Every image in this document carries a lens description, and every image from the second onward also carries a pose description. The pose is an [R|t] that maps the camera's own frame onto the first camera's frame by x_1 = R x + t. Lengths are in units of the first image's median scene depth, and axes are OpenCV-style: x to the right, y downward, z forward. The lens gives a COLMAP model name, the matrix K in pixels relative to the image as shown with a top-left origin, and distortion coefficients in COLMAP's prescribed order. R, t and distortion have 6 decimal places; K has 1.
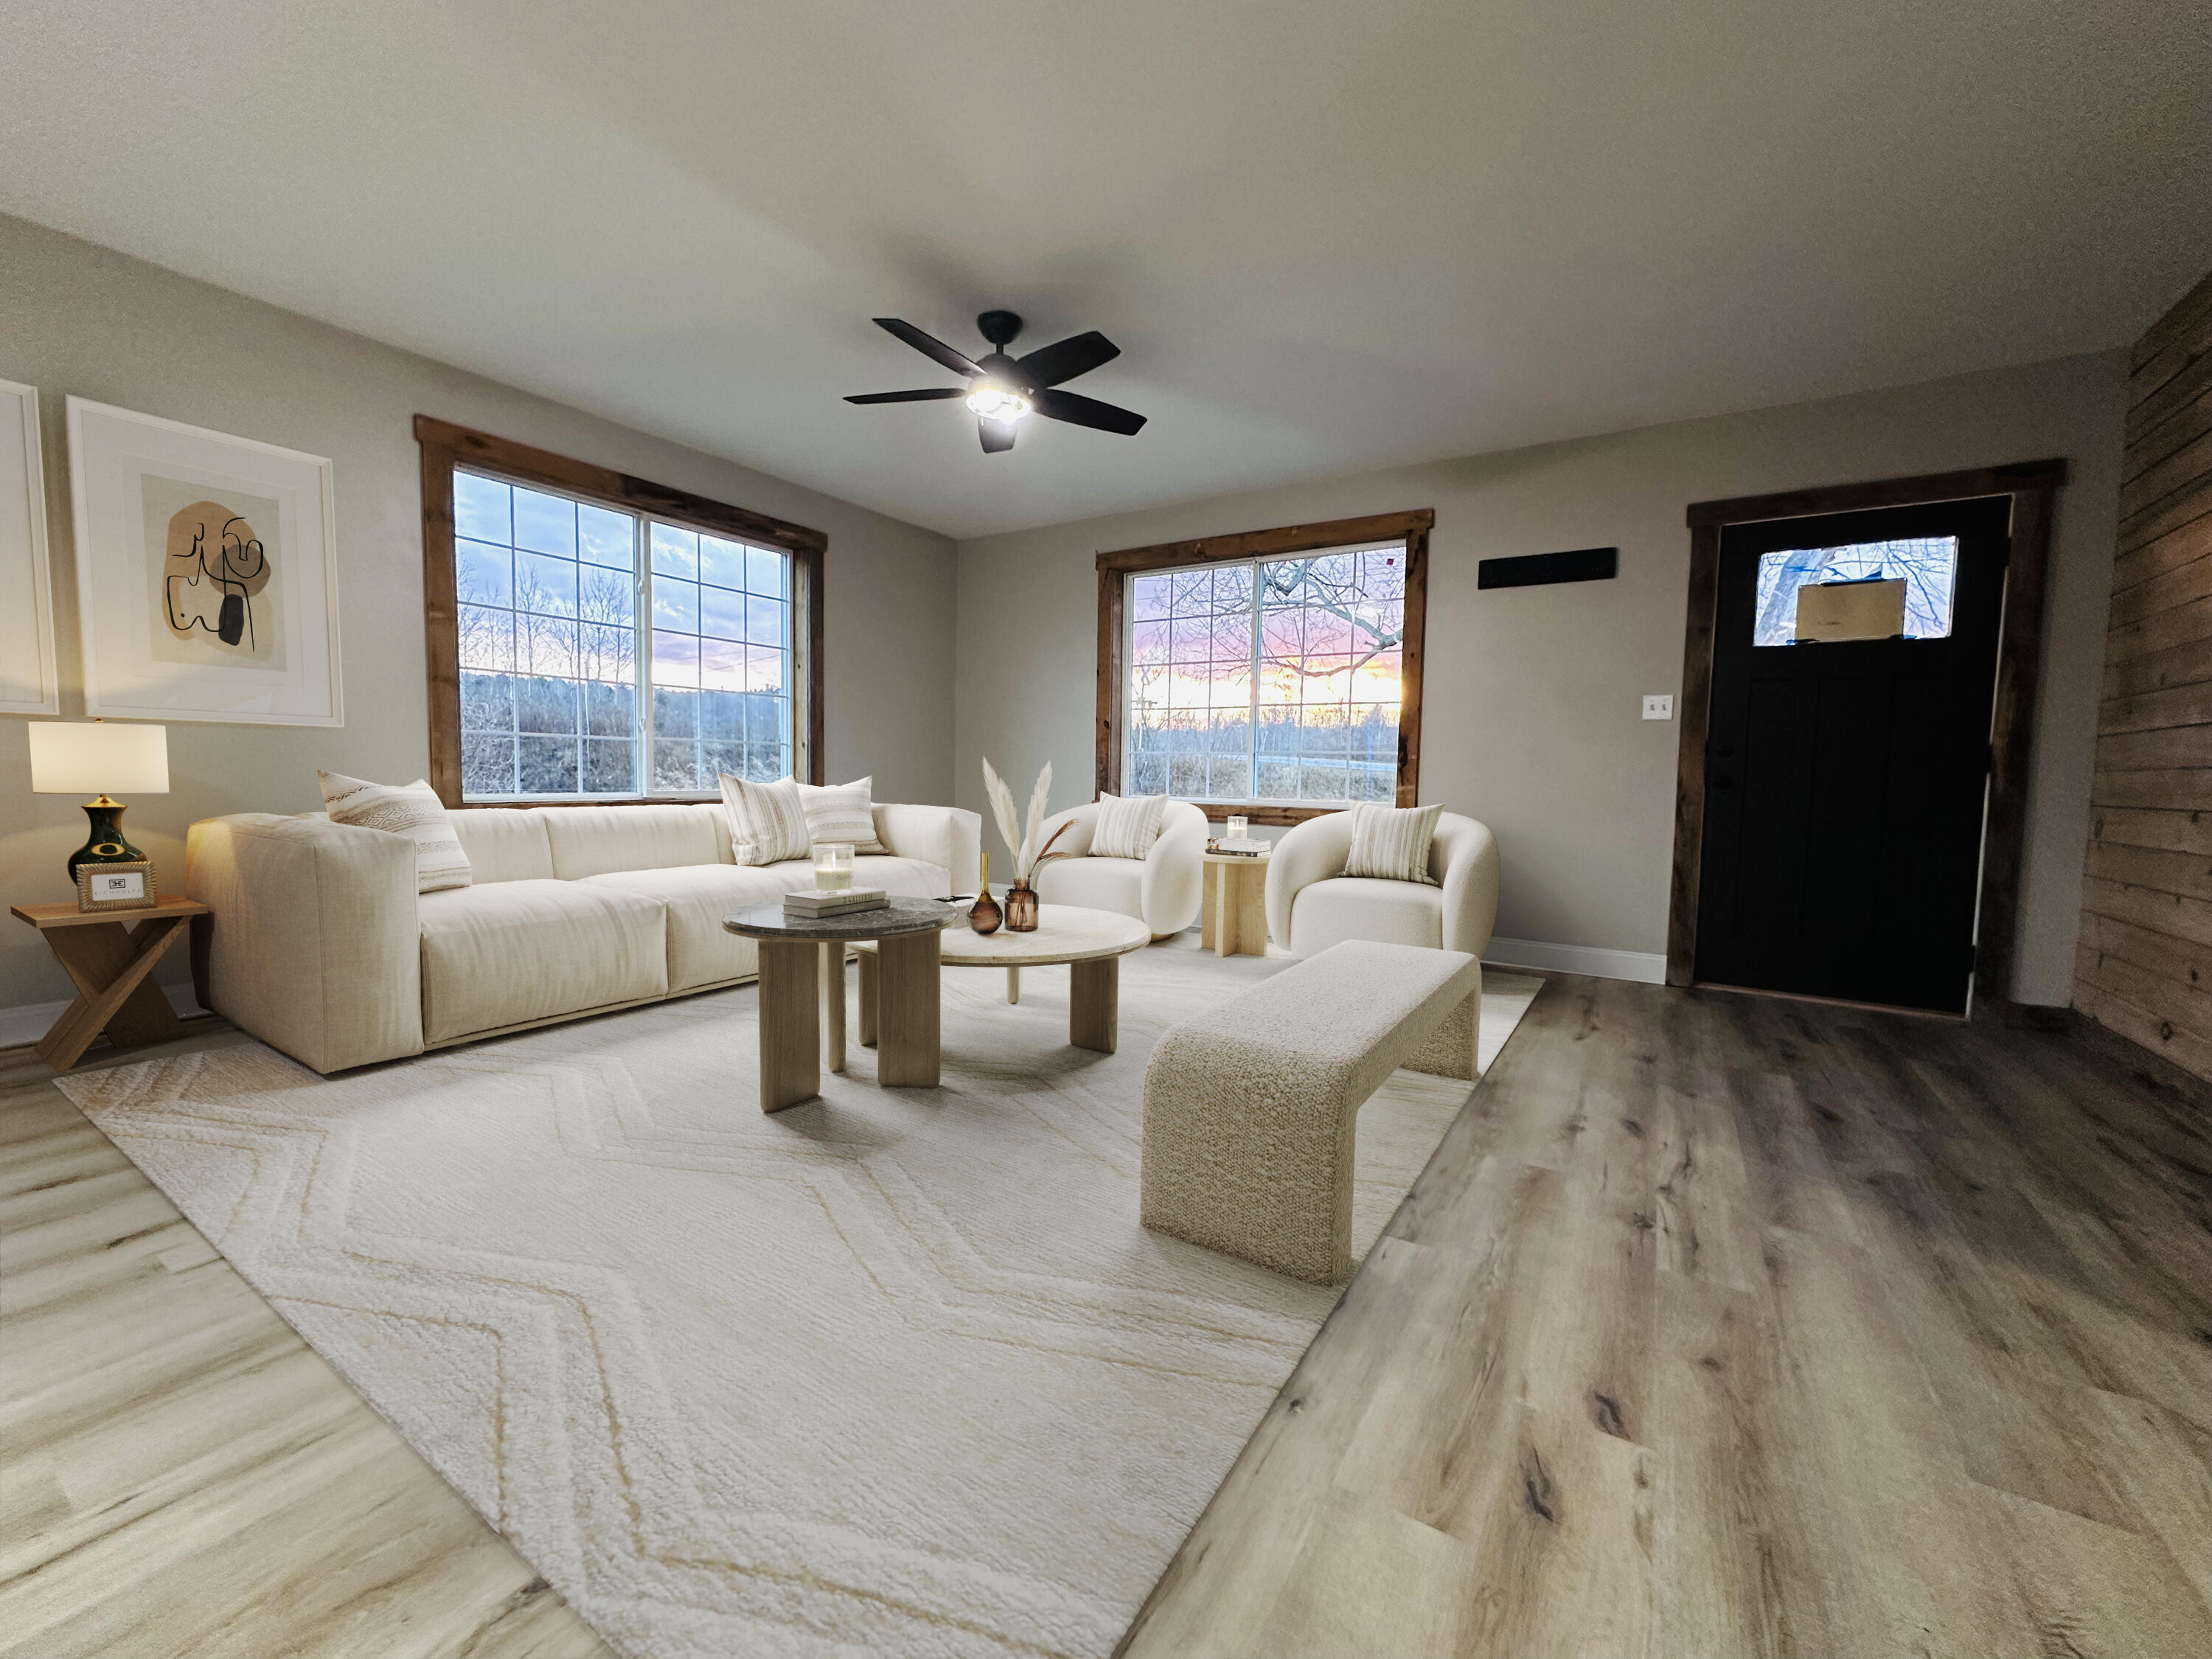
lens RADIAL K [[882.3, 0, 1123.9], [0, 882.3, 825.5], [0, 0, 1]] dist [0.003151, -0.000417]
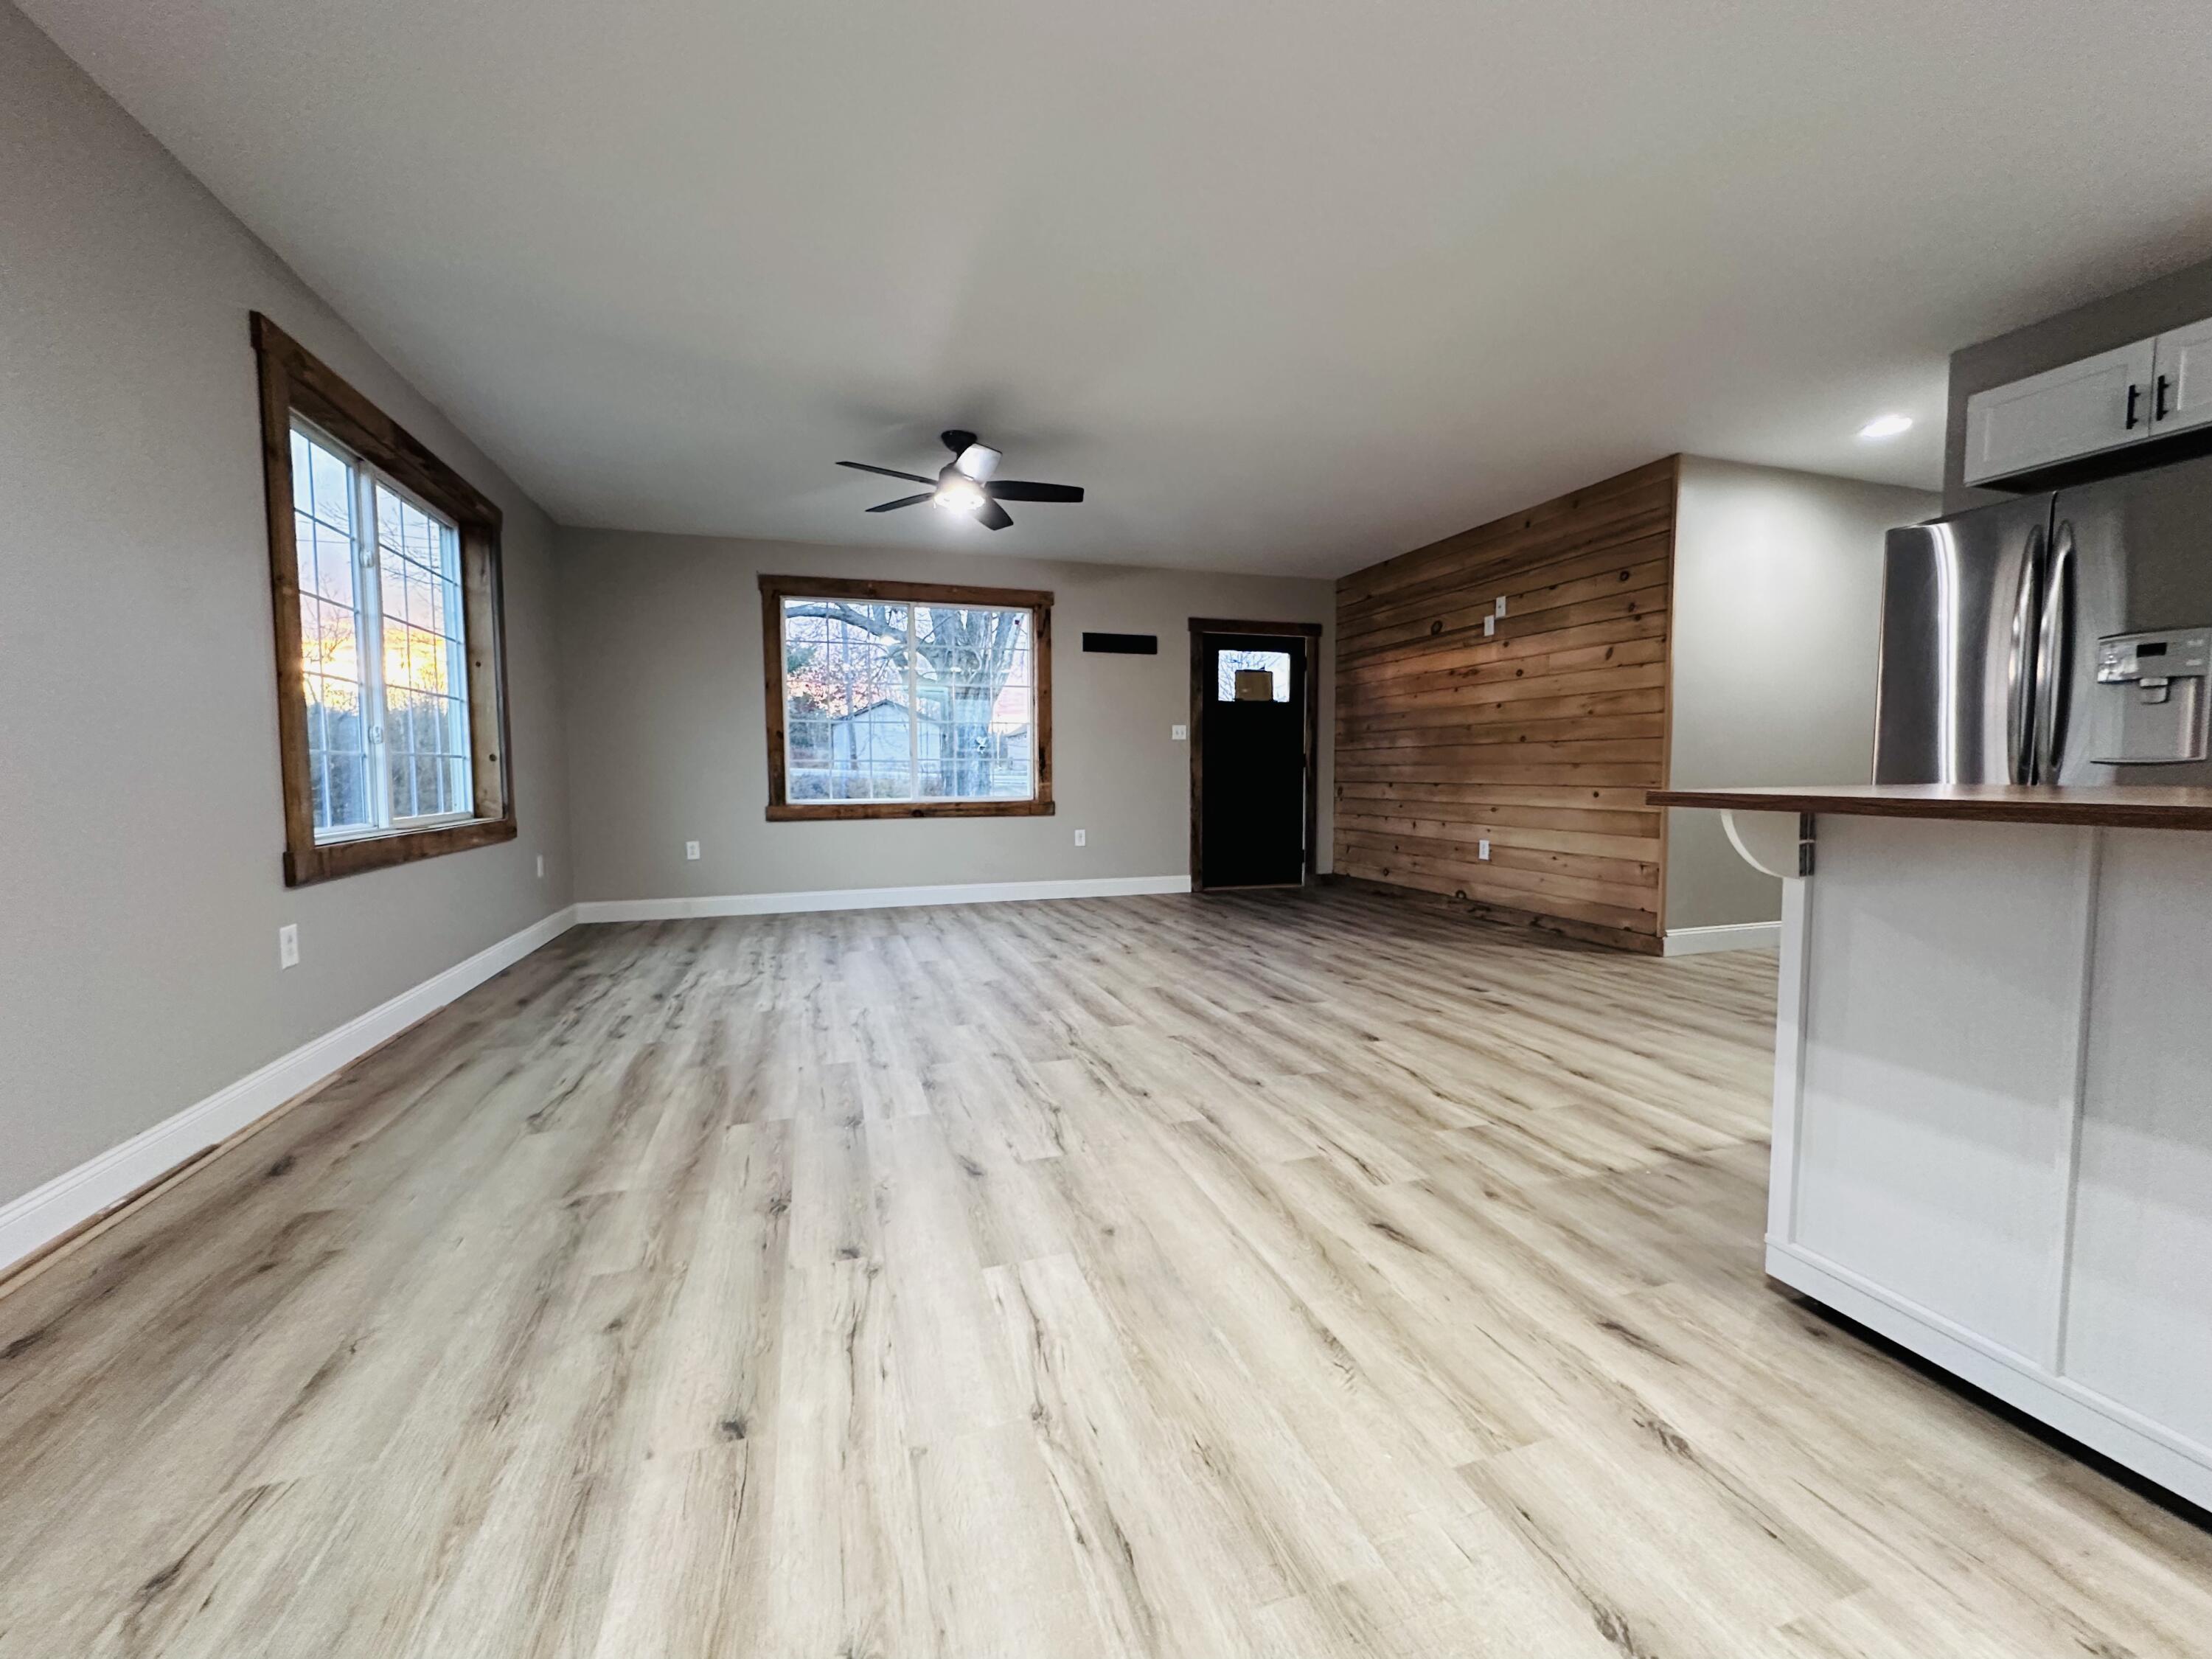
lens RADIAL K [[882.3, 0, 1094.1], [0, 882.3, 832.7], [0, 0, 1]] dist [0.003151, -0.000417]
pose [[0.640286, -0.079679, 0.763993, -0.849006], [0.064619, 0.996667, 0.049789, -0.036171], [-0.765414, 0.017489, 0.643301, 0.024394]]
